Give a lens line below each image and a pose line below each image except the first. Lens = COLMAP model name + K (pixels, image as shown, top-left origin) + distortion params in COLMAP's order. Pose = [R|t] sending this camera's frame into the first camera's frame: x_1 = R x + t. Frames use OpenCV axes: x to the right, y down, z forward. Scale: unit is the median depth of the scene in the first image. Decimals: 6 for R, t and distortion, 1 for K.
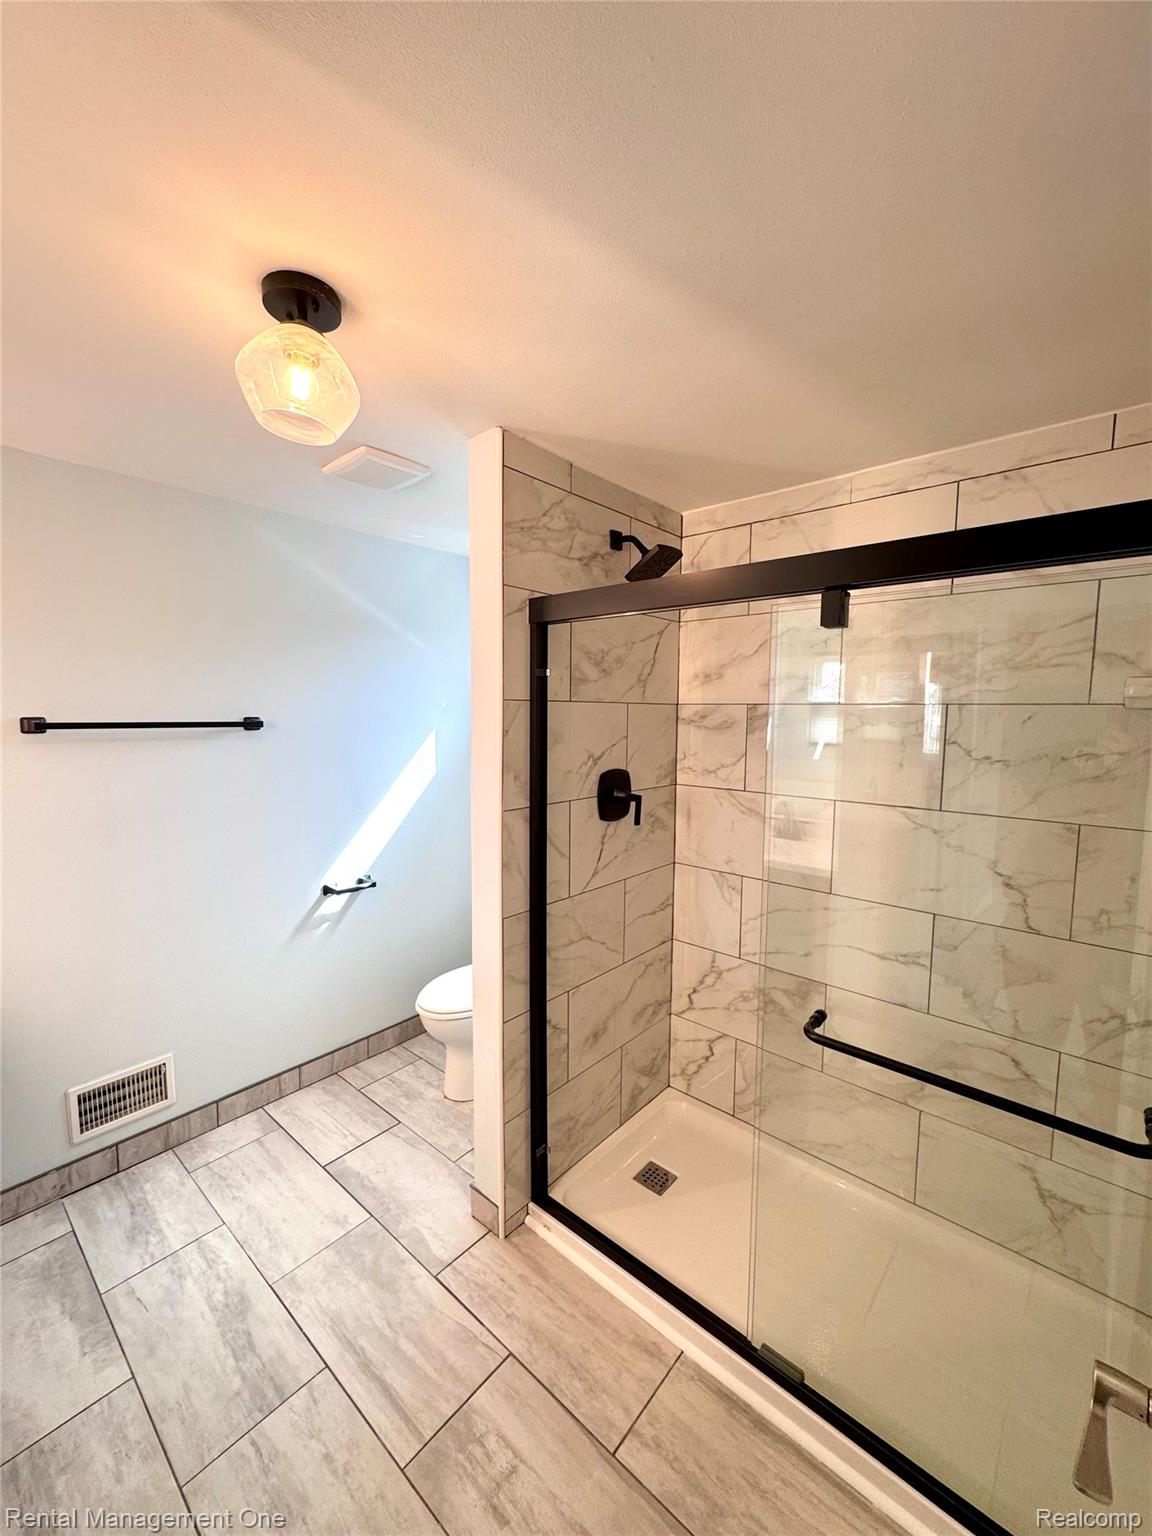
lens RADIAL K [[611.4, 0, 578.8], [0, 611.4, 773.4], [0, 0, 1]] dist [-0.003664, 0.001383]
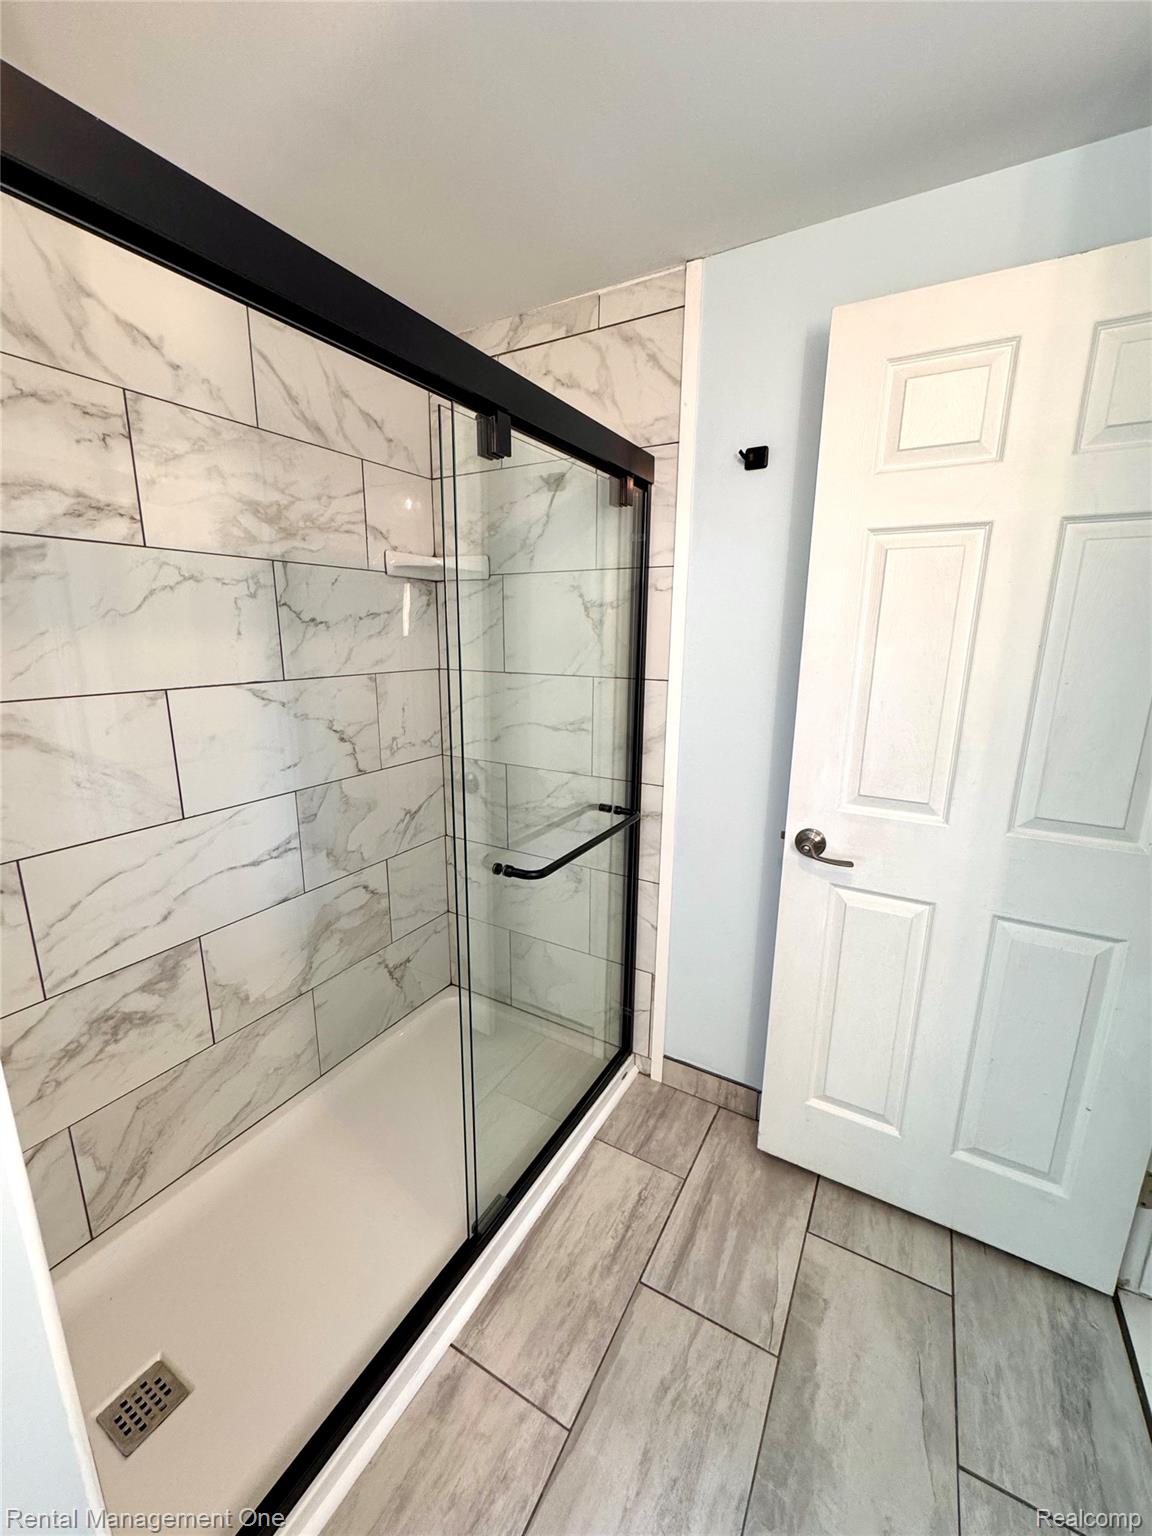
lens RADIAL K [[611.4, 0, 581.8], [0, 611.4, 762.4], [0, 0, 1]] dist [-0.003664, 0.001383]
pose [[-0.188180, -0.230495, 0.954704, -0.451495], [0.080784, 0.965144, 0.248939, -0.014526], [-0.978806, 0.123970, -0.163001, 0.815509]]
